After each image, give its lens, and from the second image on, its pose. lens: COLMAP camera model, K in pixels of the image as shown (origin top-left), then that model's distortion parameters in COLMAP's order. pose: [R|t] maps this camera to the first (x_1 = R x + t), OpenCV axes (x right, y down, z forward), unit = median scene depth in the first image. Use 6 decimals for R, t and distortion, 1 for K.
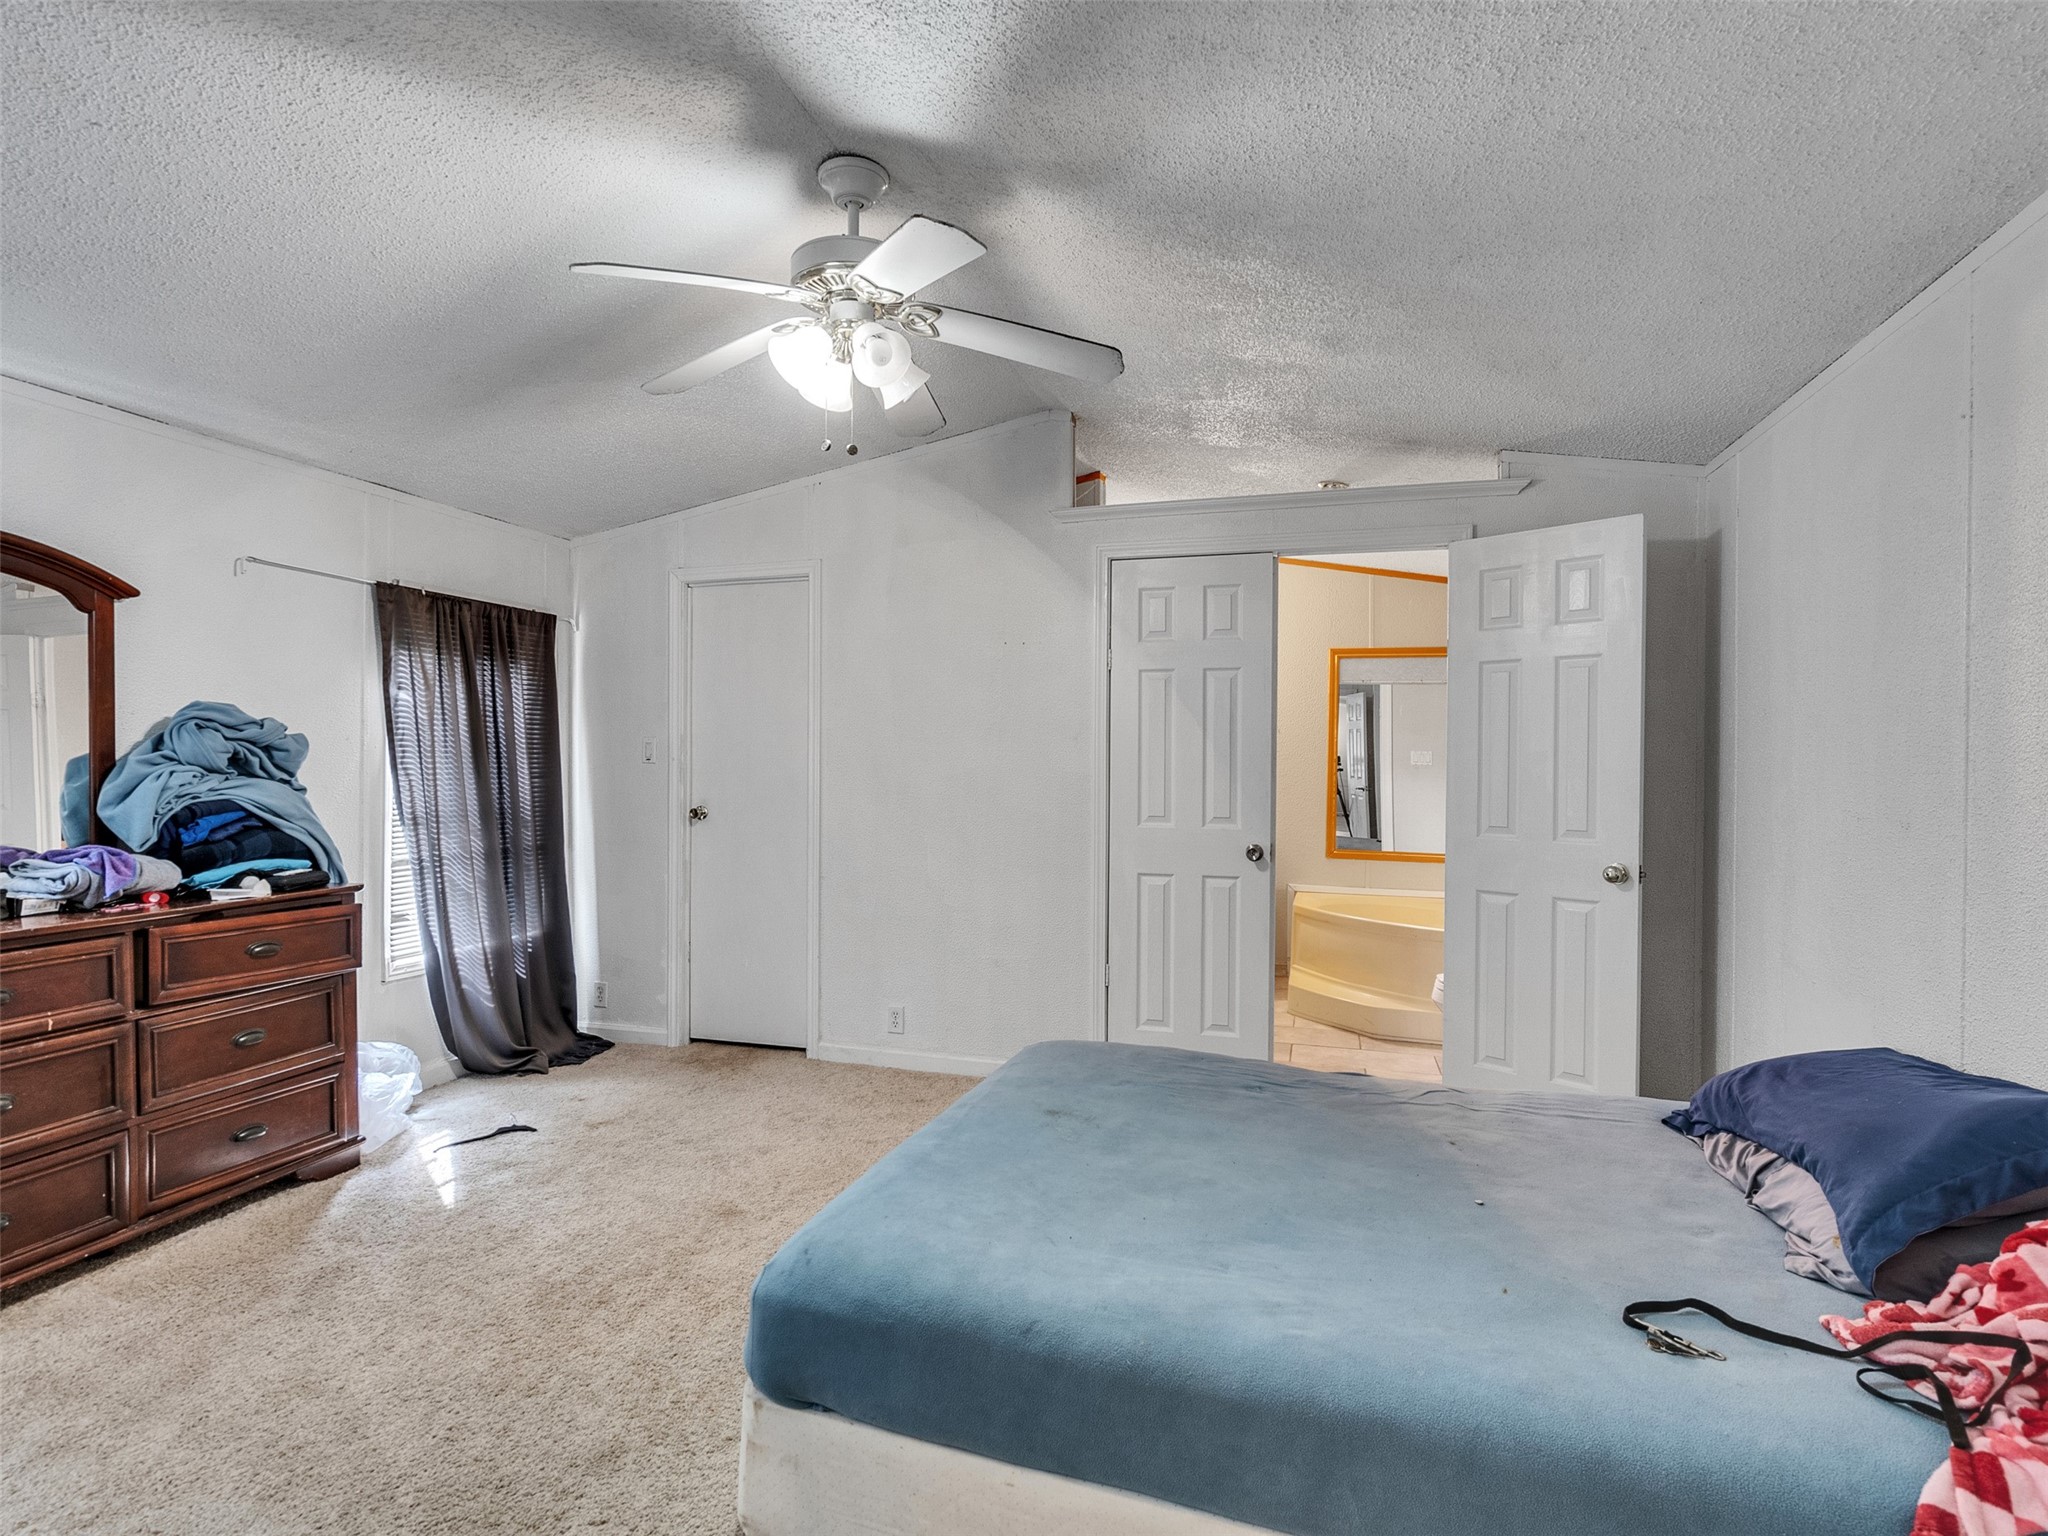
lens RADIAL K [[1040.3, 0, 1002.8], [0, 1040.3, 771.4], [0, 0, 1]] dist [-0.005378, 0.007020]
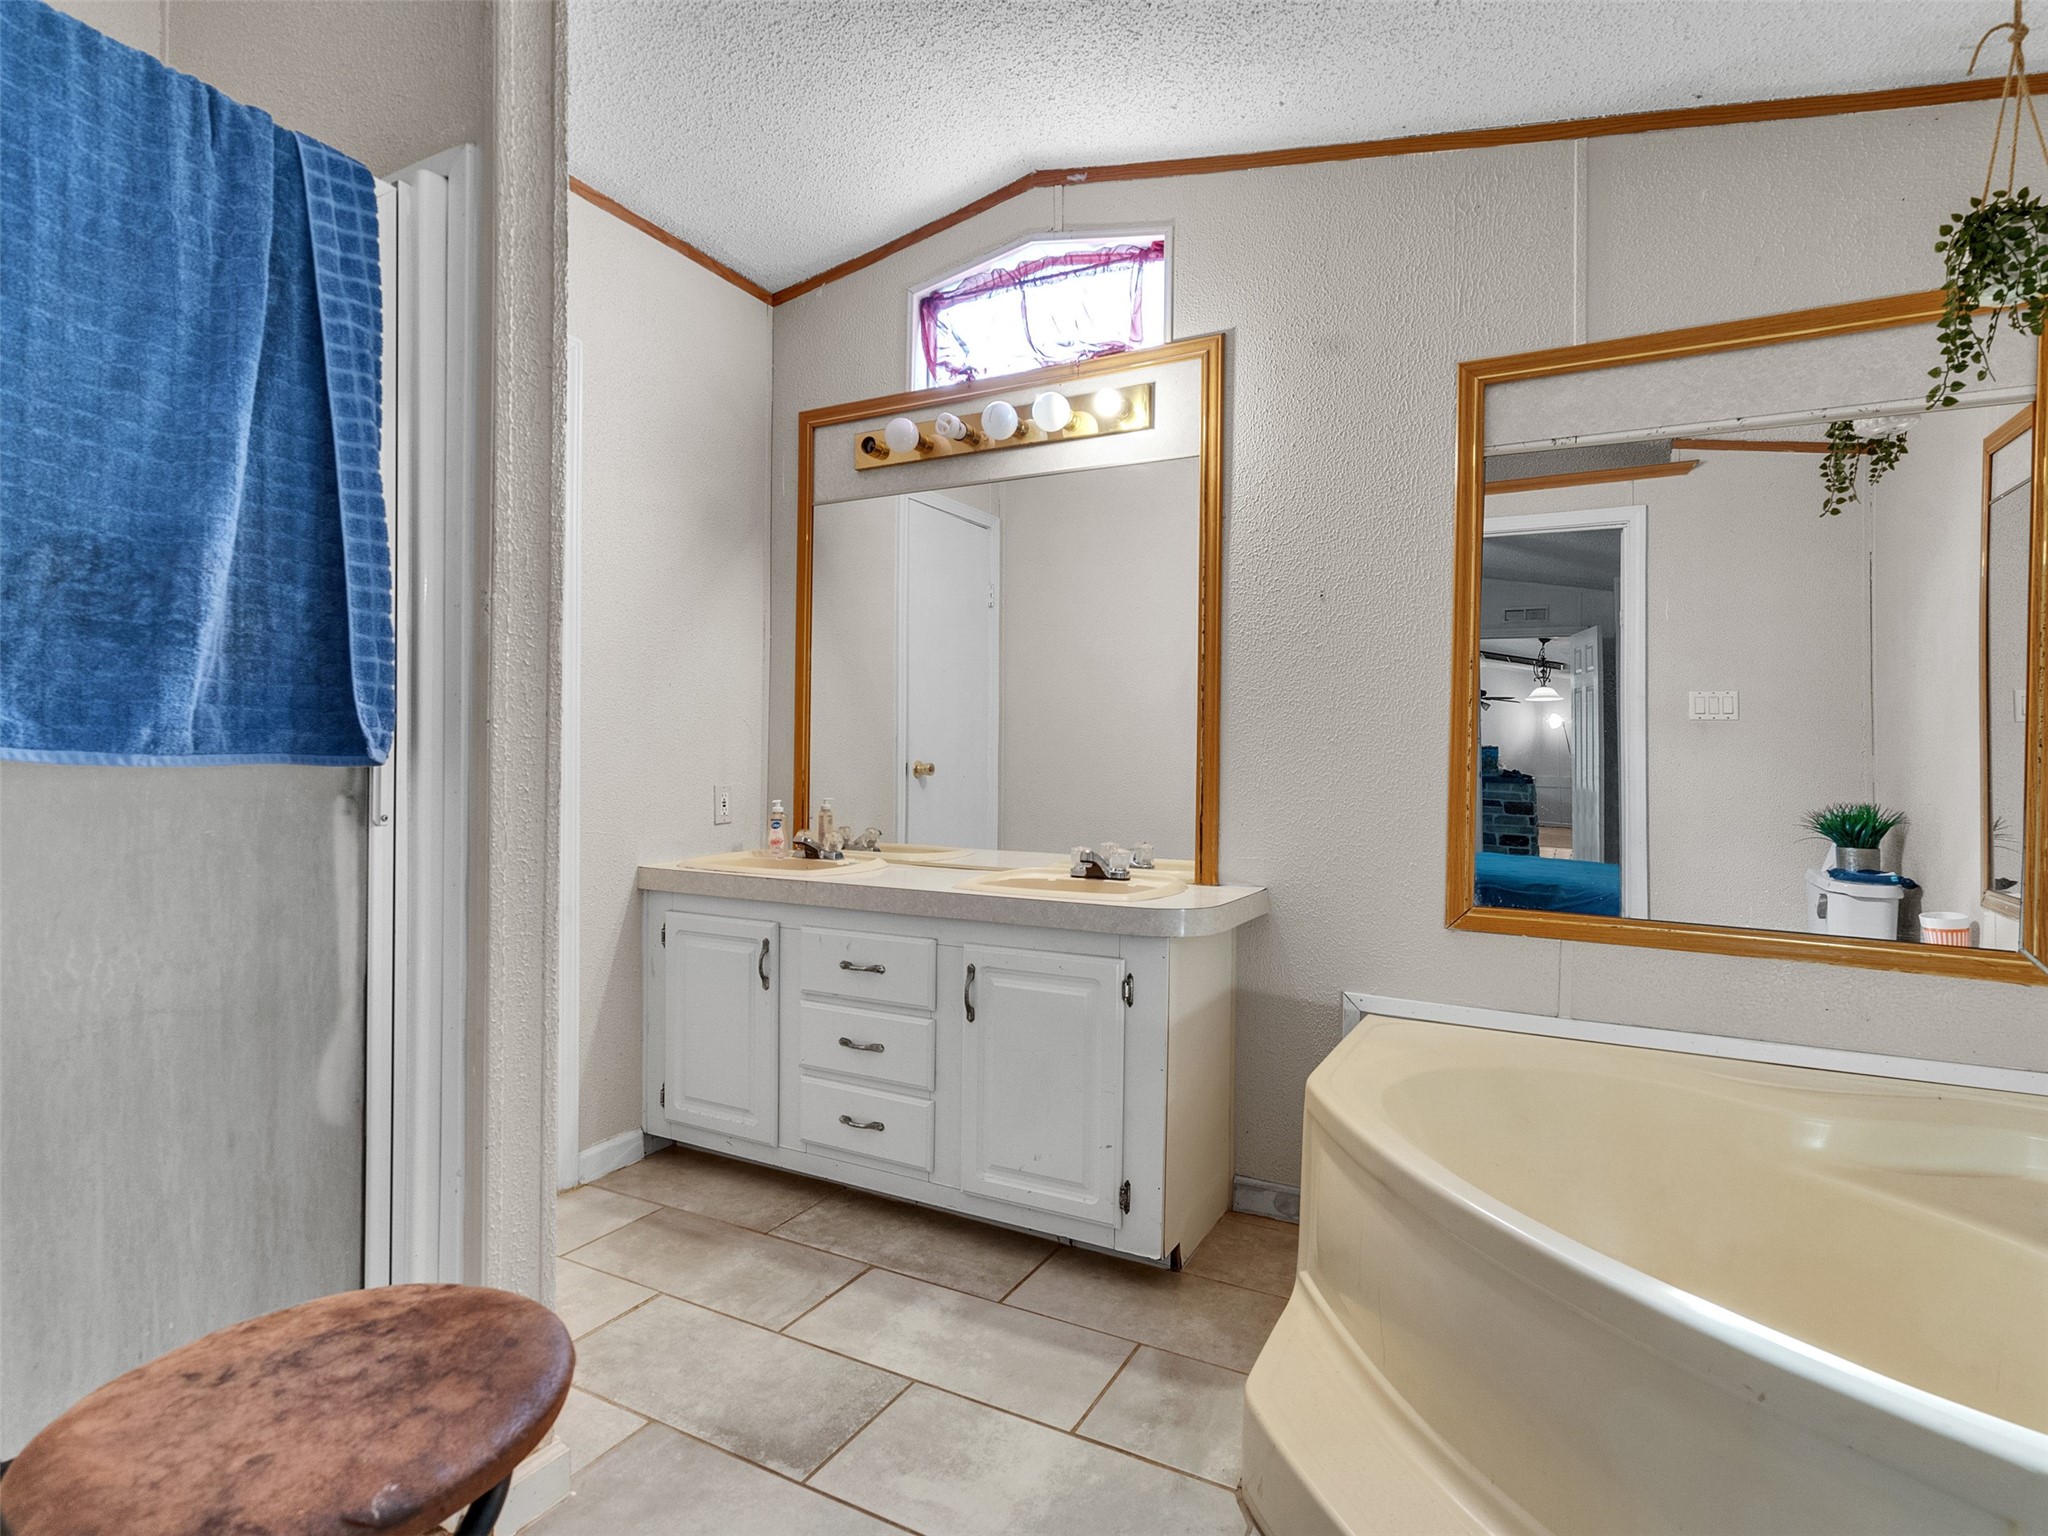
lens RADIAL K [[1040.3, 0, 1002.8], [0, 1040.3, 771.4], [0, 0, 1]] dist [-0.005378, 0.007020]
pose [[0.980302, -0.007811, -0.197348, 0.227071], [0.005772, 0.999924, -0.010905, 0.030965], [0.197418, 0.009551, 0.980273, 0.604084]]
